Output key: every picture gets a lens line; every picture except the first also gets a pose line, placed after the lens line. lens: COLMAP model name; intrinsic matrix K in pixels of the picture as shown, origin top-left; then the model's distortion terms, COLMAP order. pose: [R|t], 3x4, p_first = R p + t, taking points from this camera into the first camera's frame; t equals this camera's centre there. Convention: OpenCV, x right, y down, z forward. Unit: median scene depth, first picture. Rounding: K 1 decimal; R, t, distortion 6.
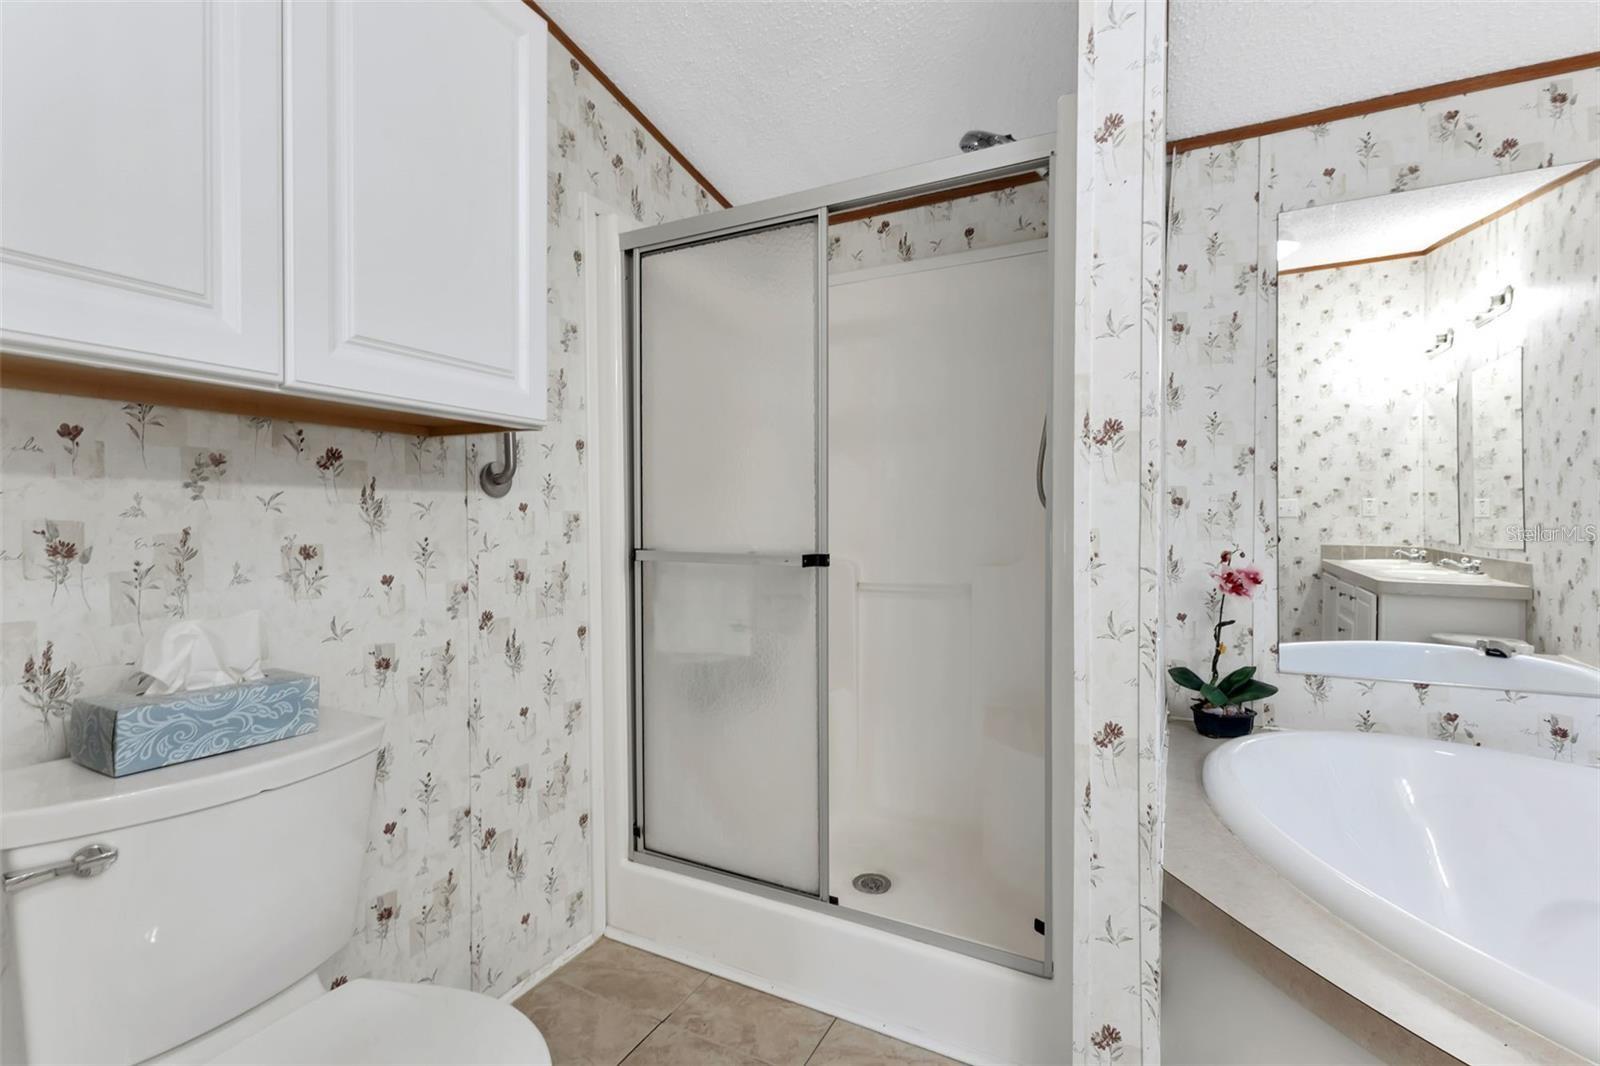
lens RADIAL K [[717.6, 0, 802.4], [0, 717.6, 534.1], [0, 0, 1]] dist [0.008930, 0.000319]
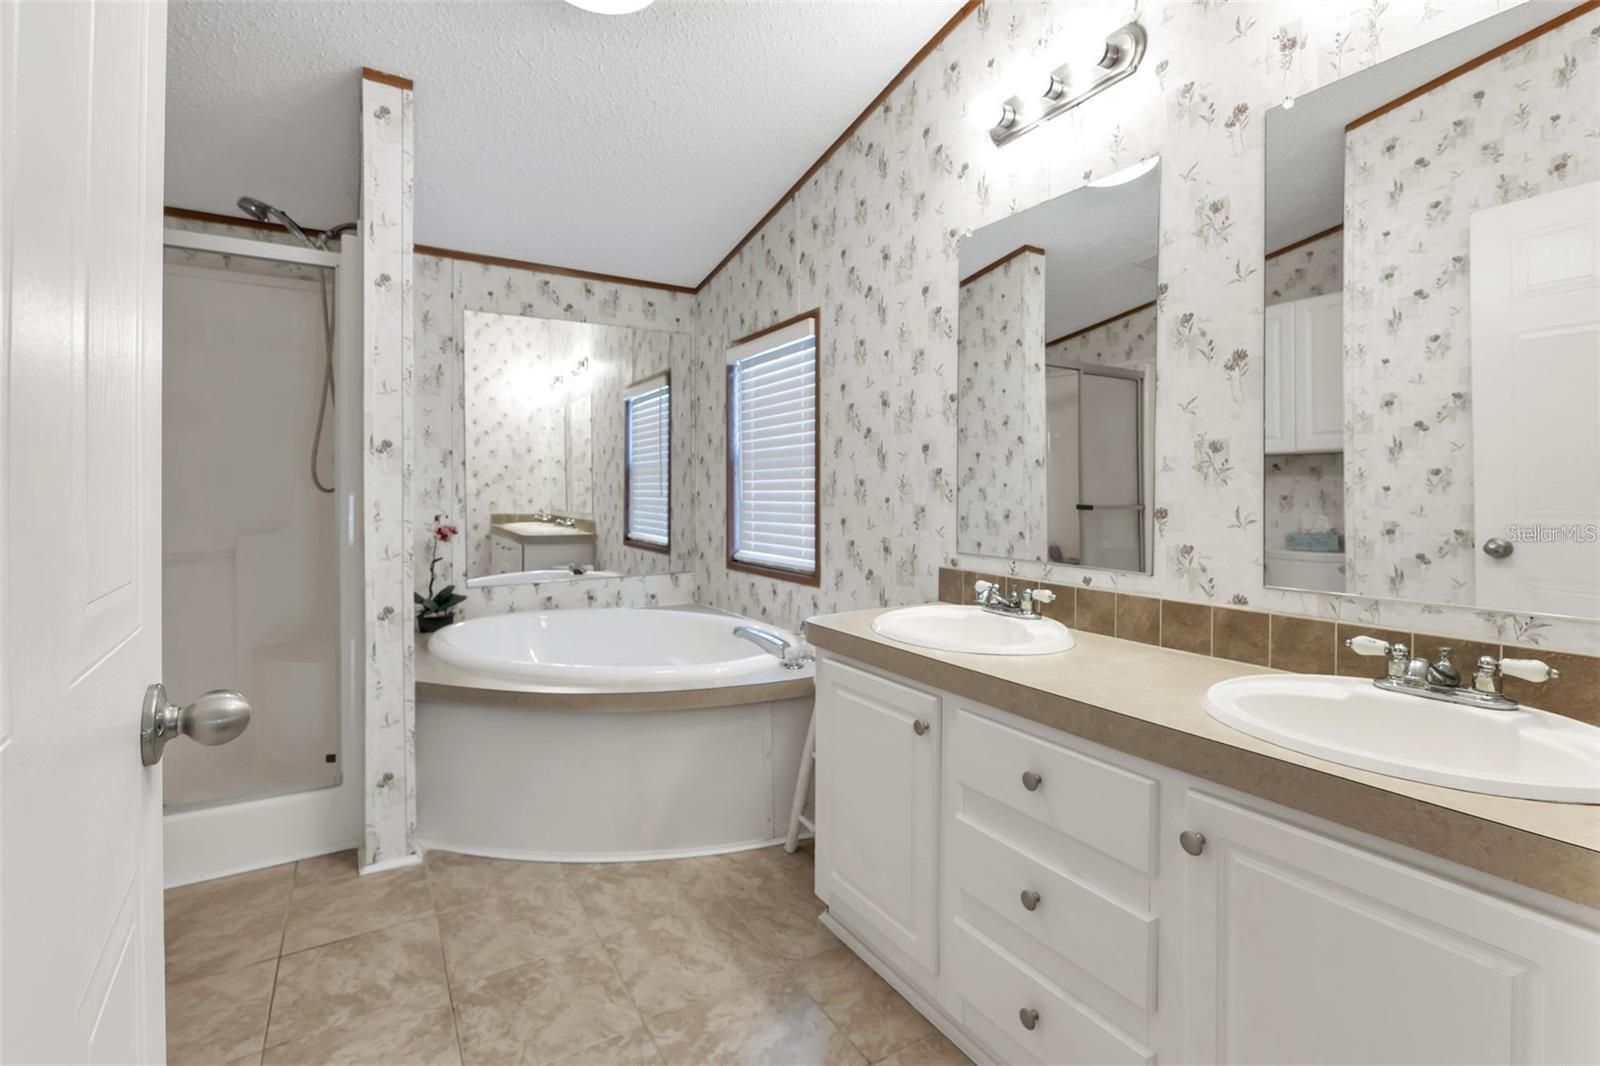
lens RADIAL K [[717.6, 0, 791.5], [0, 717.6, 483.9], [0, 0, 1]] dist [0.008930, 0.000319]
pose [[0.524461, 0.011906, 0.851351, -0.356765], [0.020631, 0.999431, -0.026686, 0.013445], [-0.851185, 0.031559, 0.523917, -0.505210]]
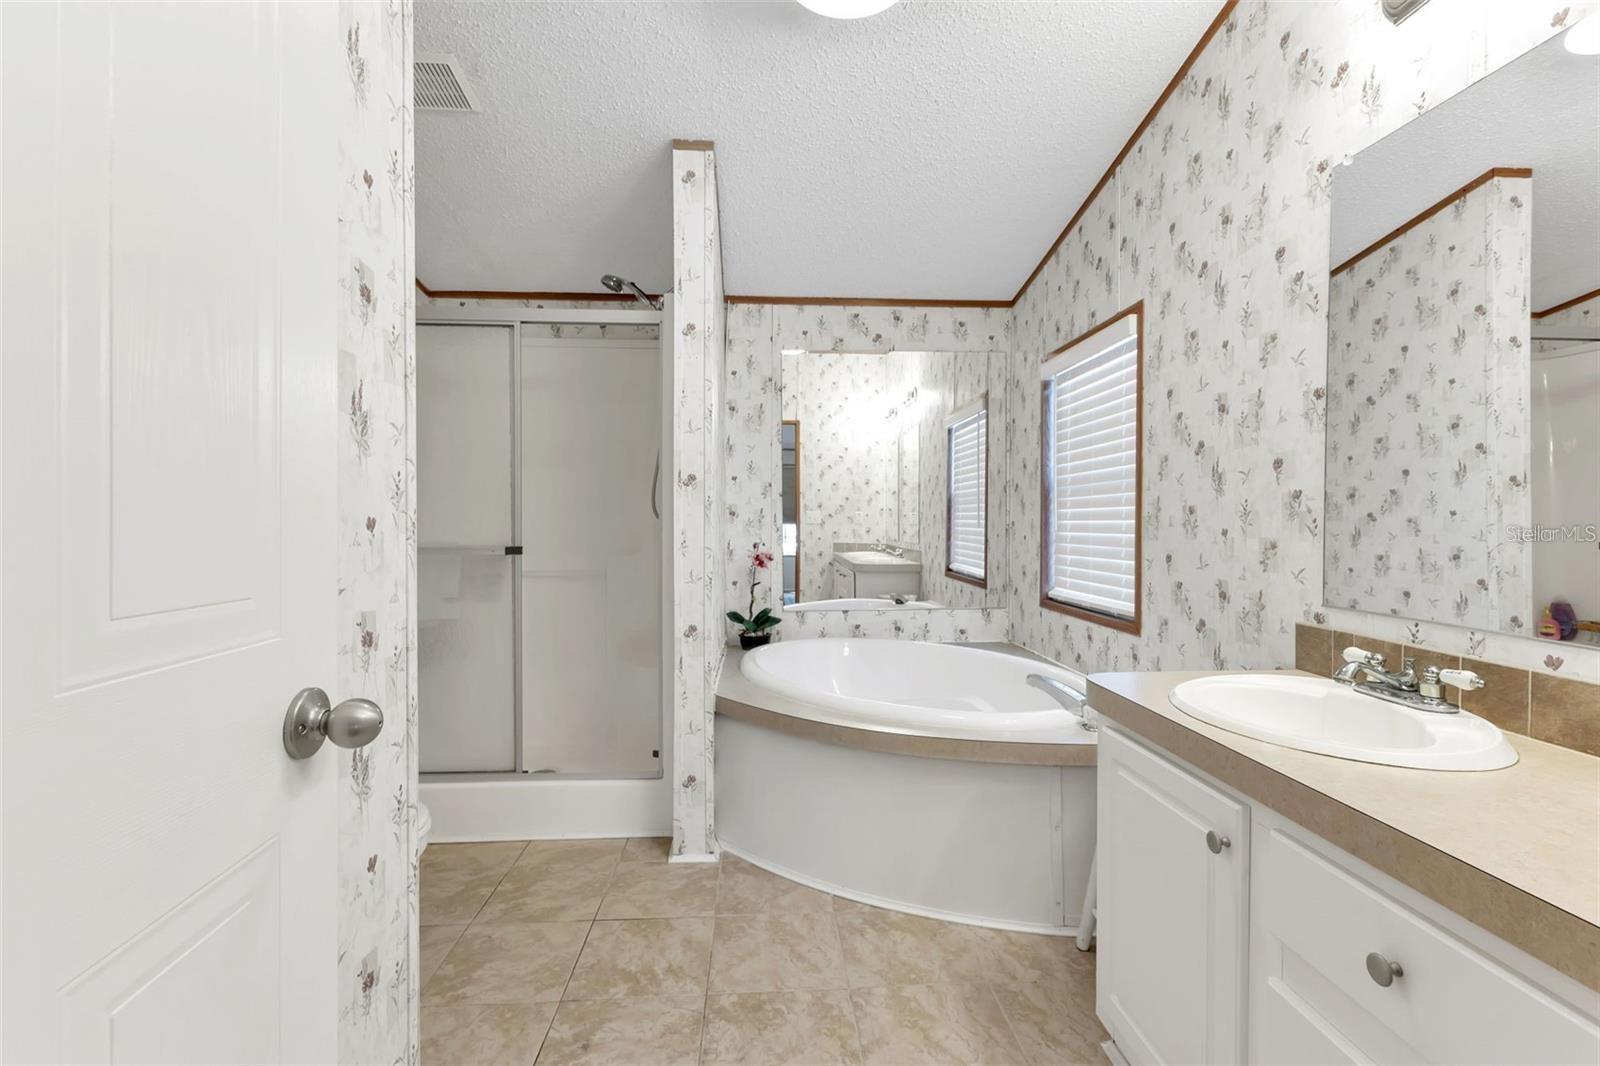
lens RADIAL K [[717.6, 0, 798.7], [0, 717.6, 520.9], [0, 0, 1]] dist [0.008930, 0.000319]
pose [[0.859217, 0.004729, 0.511589, -0.206662], [0.009300, 0.999648, -0.024860, 0.014743], [-0.511527, 0.026118, 0.858870, -0.534083]]
